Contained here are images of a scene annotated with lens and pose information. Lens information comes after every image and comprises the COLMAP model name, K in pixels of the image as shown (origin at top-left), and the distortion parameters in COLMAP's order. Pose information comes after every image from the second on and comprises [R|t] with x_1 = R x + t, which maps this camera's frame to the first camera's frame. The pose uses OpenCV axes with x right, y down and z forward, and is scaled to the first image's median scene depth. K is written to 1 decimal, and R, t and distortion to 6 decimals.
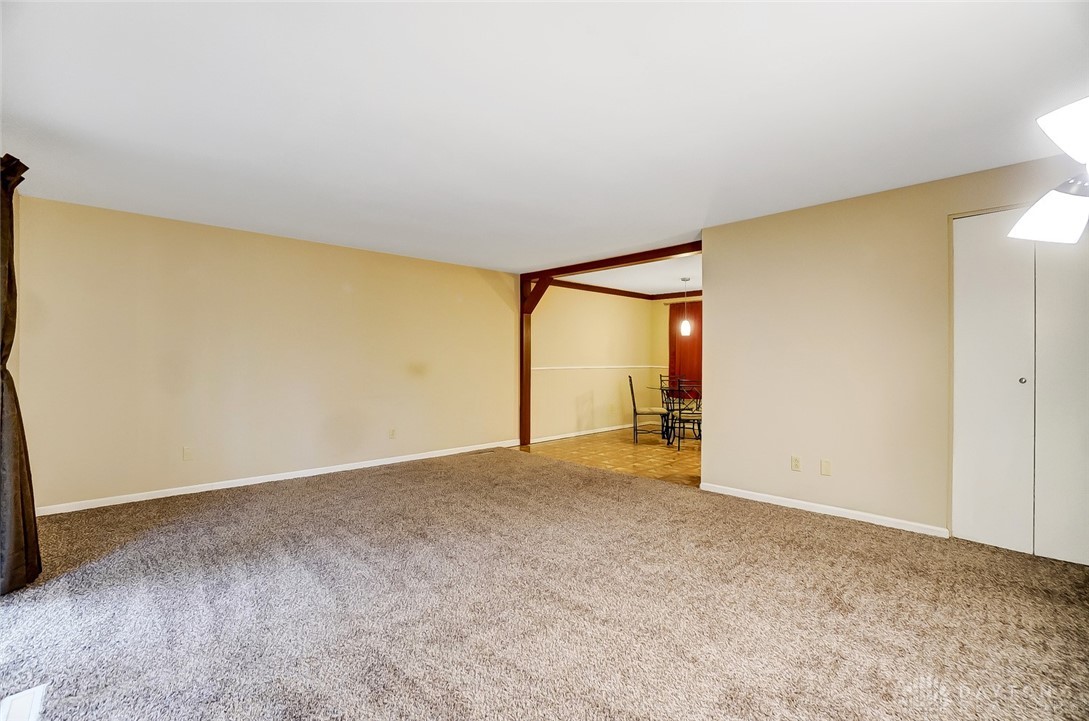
lens RADIAL K [[487.2, 0, 544.5], [0, 487.2, 360.5], [0, 0, 1]] dist [-0.065261, 0.026540]
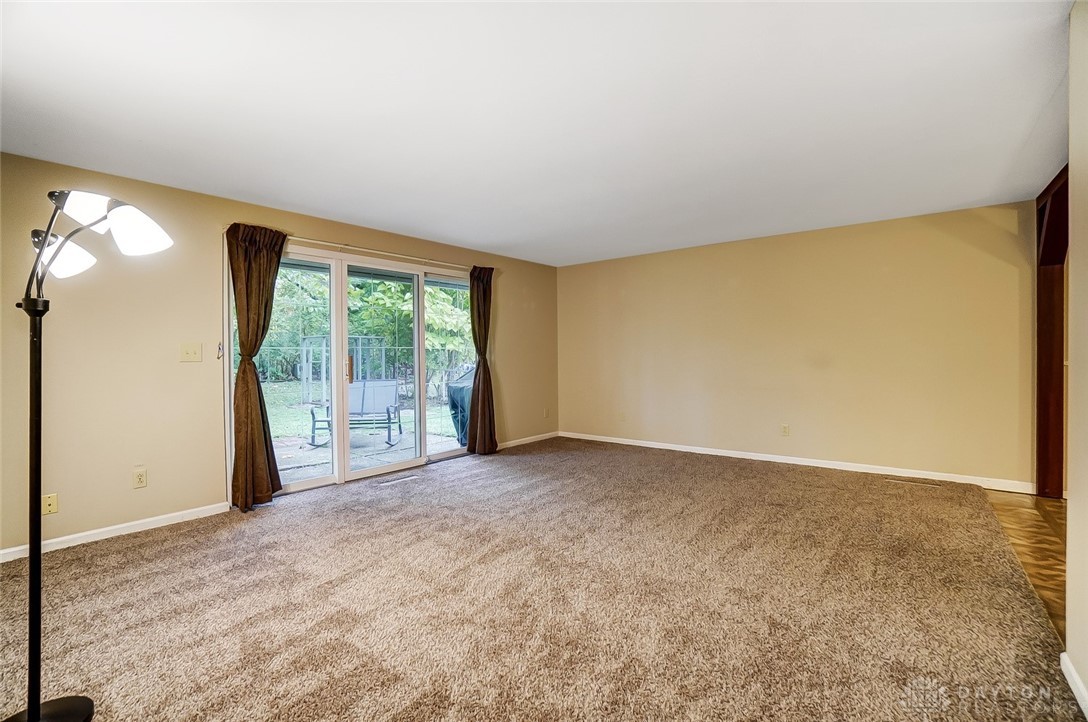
lens RADIAL K [[486.7, 0, 544.0], [0, 486.7, 361.0], [0, 0, 1]] dist [-0.065261, 0.026540]
pose [[0.131390, 0.010749, -0.991272, 0.440485], [0.006862, 0.999907, 0.011752, 0.003653], [0.991307, -0.008346, 0.131304, 0.350695]]
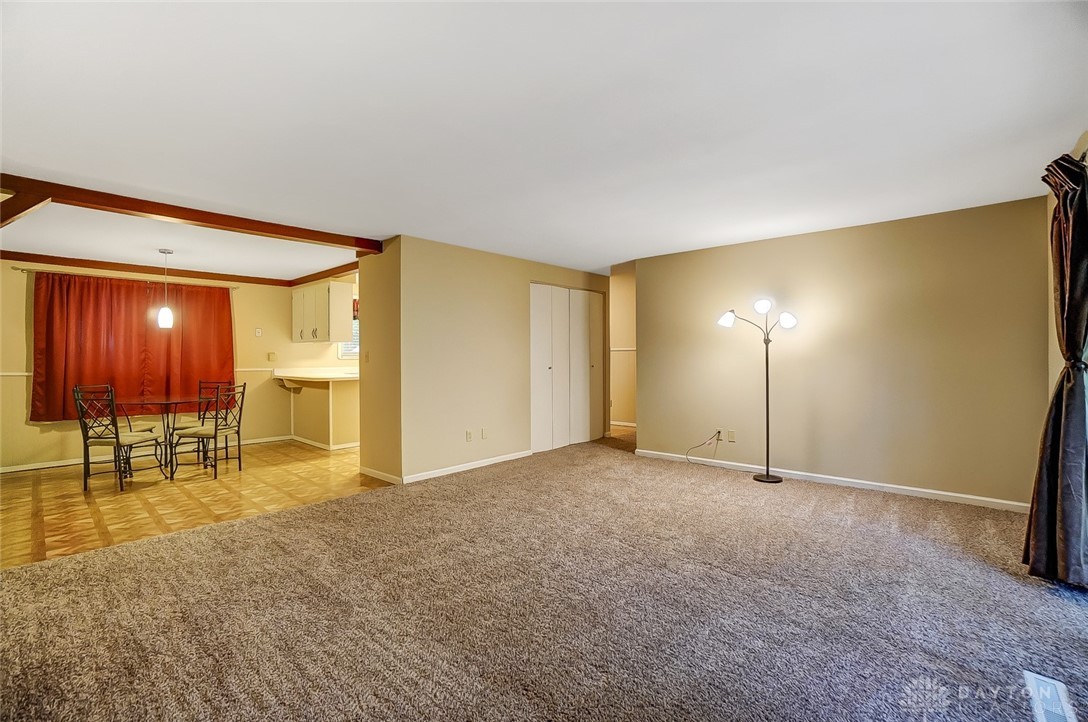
lens RADIAL K [[486.7, 0, 544.0], [0, 486.7, 361.0], [0, 0, 1]] dist [-0.065261, 0.026540]
pose [[-0.084621, -0.006920, 0.996389, -0.479699], [0.010657, 0.999912, 0.007849, -0.002236], [-0.996356, 0.011283, -0.084540, 0.508743]]
